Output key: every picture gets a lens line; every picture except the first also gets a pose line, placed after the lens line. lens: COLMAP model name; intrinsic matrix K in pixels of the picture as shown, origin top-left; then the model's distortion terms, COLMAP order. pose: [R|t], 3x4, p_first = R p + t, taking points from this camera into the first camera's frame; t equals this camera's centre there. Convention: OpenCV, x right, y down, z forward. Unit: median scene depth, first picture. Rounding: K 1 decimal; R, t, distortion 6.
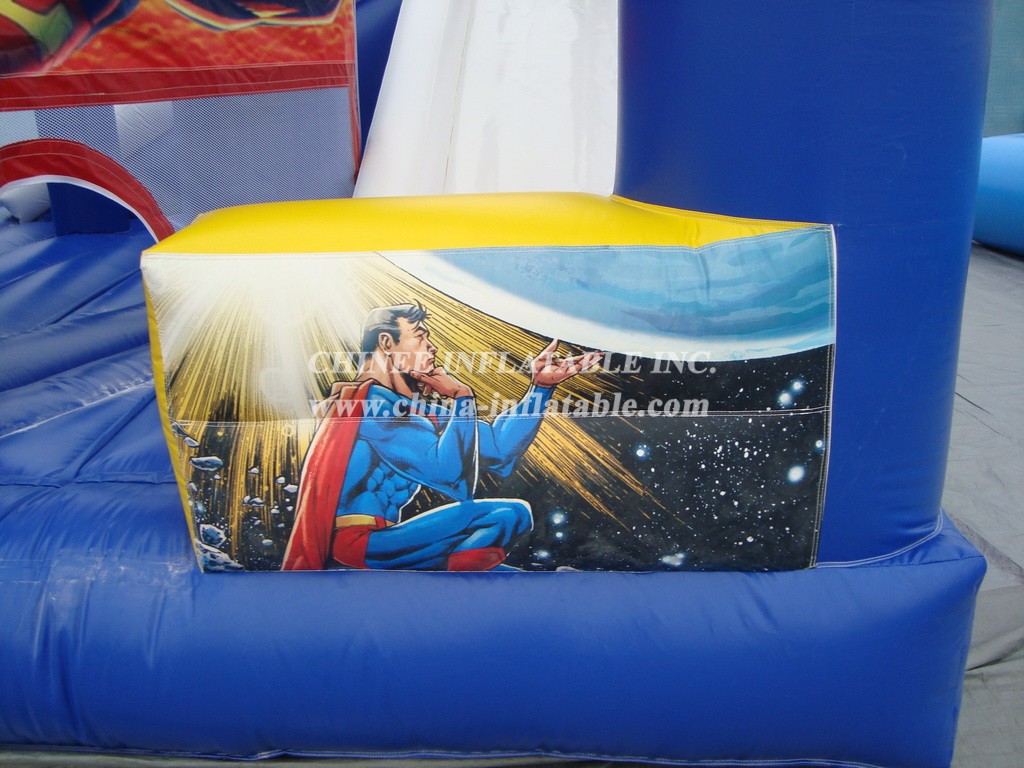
lens RADIAL K [[992.1, 0, 510.6], [0, 992.1, 378.0], [0, 0, 1]] dist [-0.210035, 0.222024]
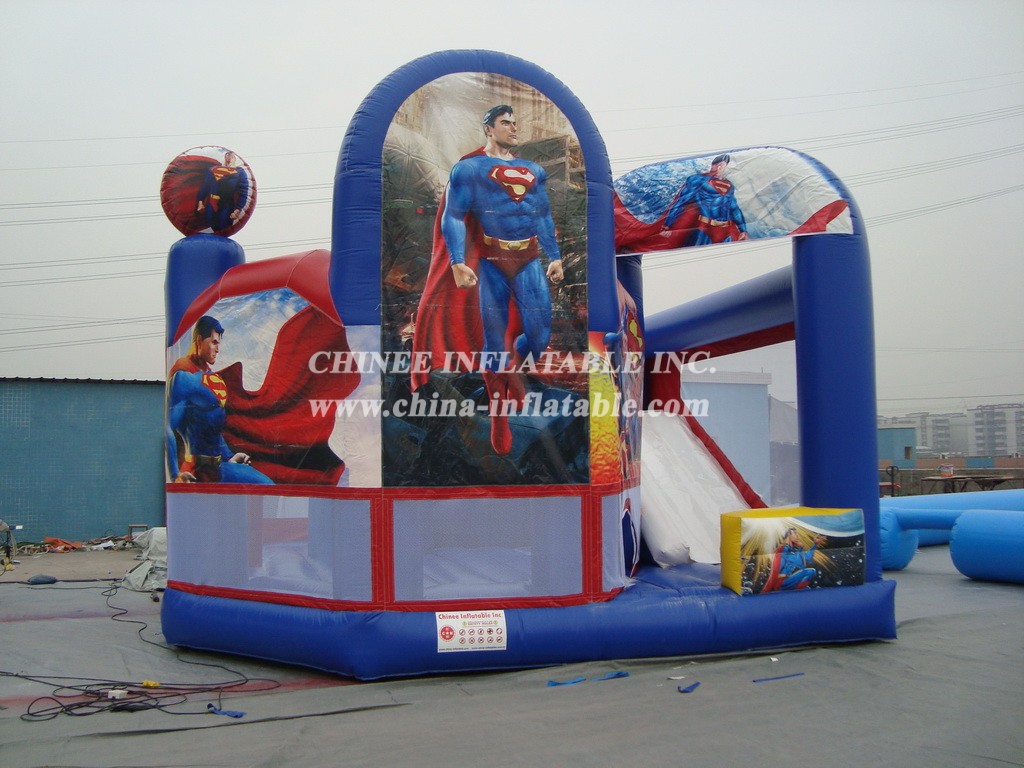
lens RADIAL K [[992.1, 0, 510.6], [0, 992.1, 378.0], [0, 0, 1]] dist [-0.210035, 0.222024]
pose [[0.950326, 0.036035, 0.309164, -1.944073], [0.086428, 0.923666, -0.373325, 0.607754], [-0.299017, 0.381501, 0.874669, -2.034617]]
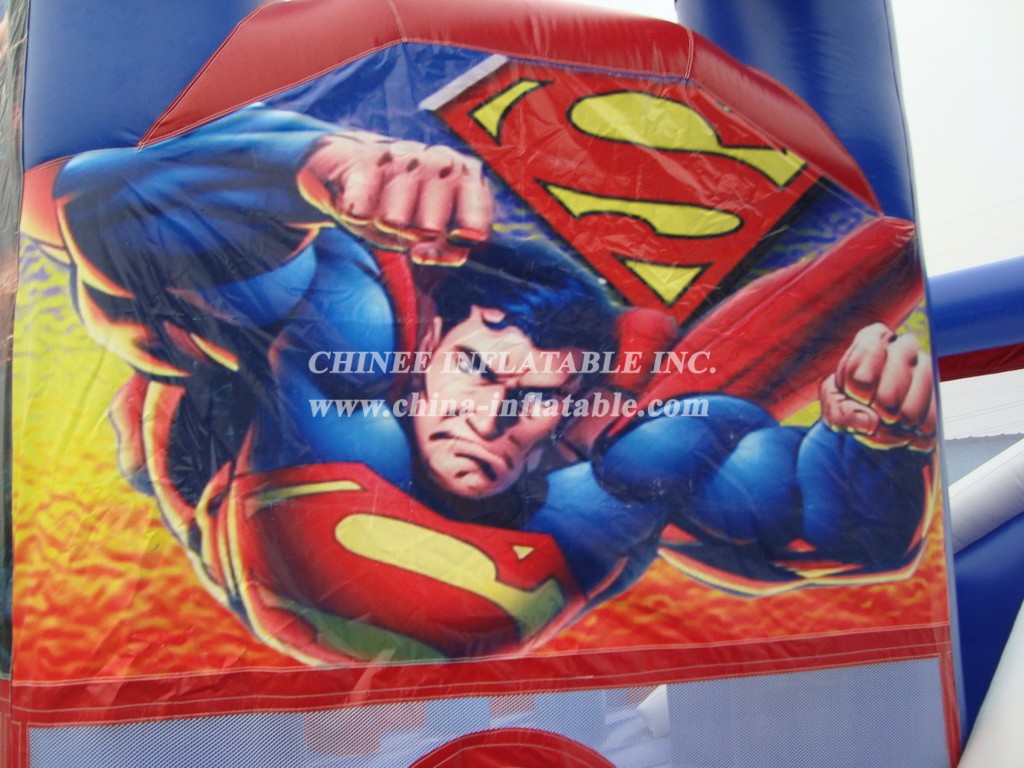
lens RADIAL K [[992.1, 0, 510.6], [0, 992.1, 378.0], [0, 0, 1]] dist [-0.210035, 0.222024]
pose [[0.752130, -0.123583, -0.647323, 0.131441], [-0.190162, 0.899778, -0.392732, -0.193251], [0.630982, 0.418482, 0.653249, 0.278429]]
